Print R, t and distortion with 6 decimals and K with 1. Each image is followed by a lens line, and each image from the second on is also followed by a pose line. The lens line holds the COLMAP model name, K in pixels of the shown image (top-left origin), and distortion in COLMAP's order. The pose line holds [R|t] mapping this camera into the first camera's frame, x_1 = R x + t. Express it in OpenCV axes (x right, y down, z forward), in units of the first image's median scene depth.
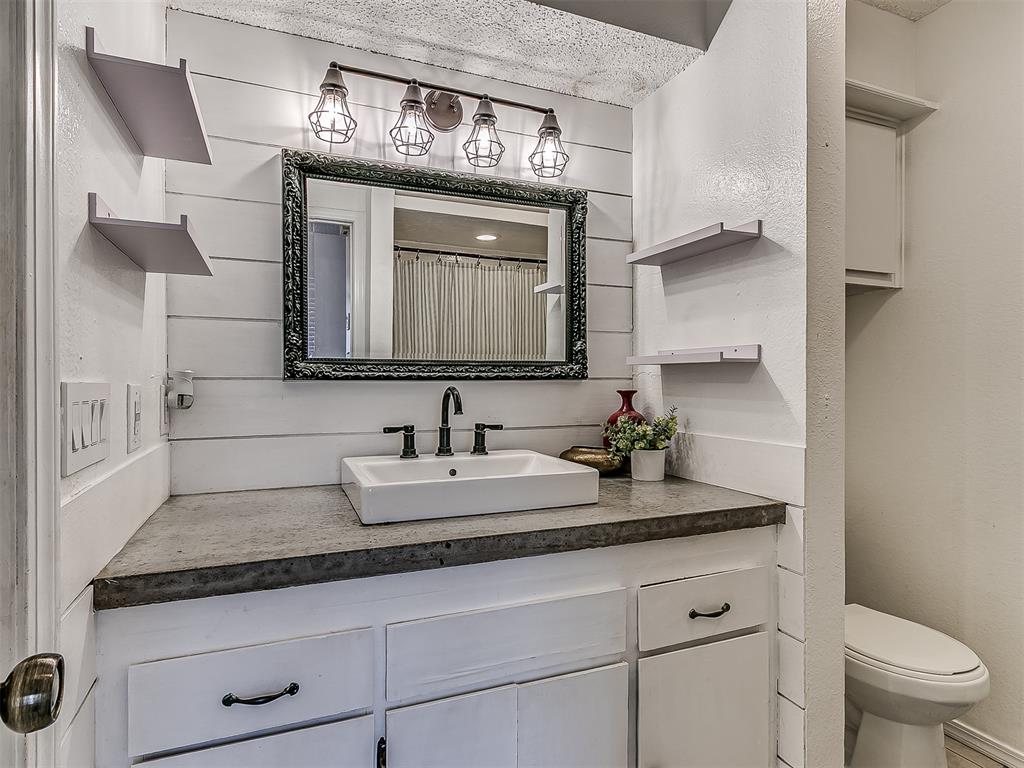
lens RADIAL K [[553.1, 0, 497.8], [0, 553.1, 380.7], [0, 0, 1]] dist [0.000961, -0.000103]
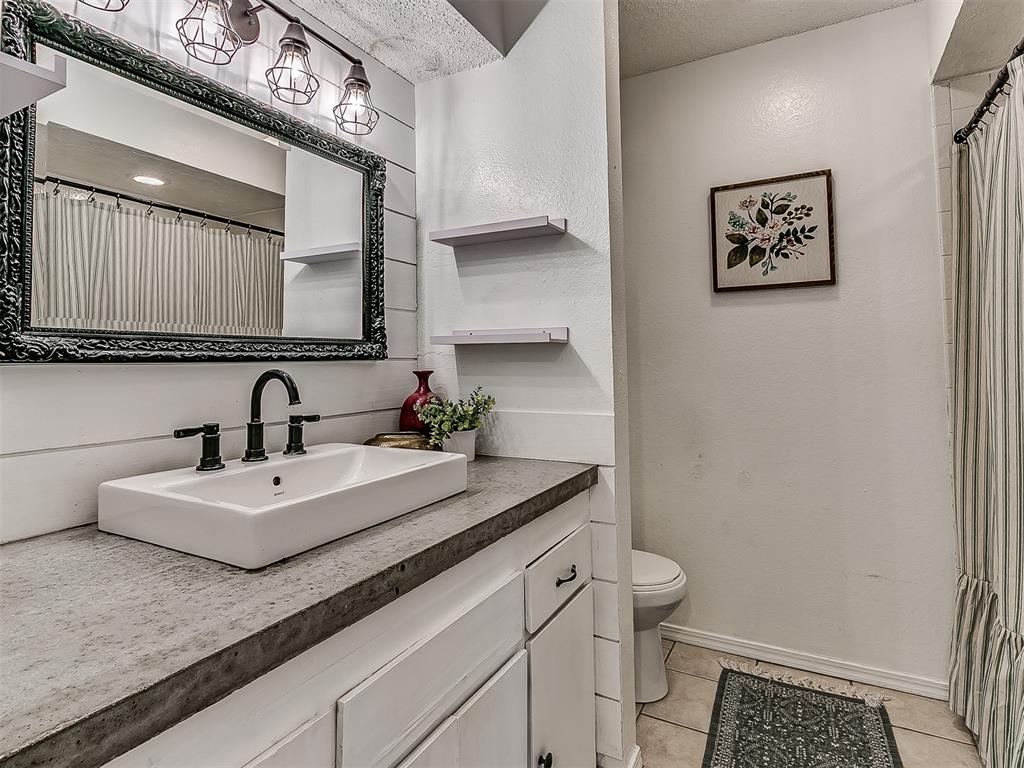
lens RADIAL K [[560.6, 0, 511.7], [0, 560.6, 334.6], [0, 0, 1]] dist [0.002004, -0.001734]
pose [[0.771117, 0.022220, 0.636306, -0.306779], [0.009648, 0.998868, -0.046573, 0.001403], [-0.636621, 0.042052, 0.770029, 0.166980]]
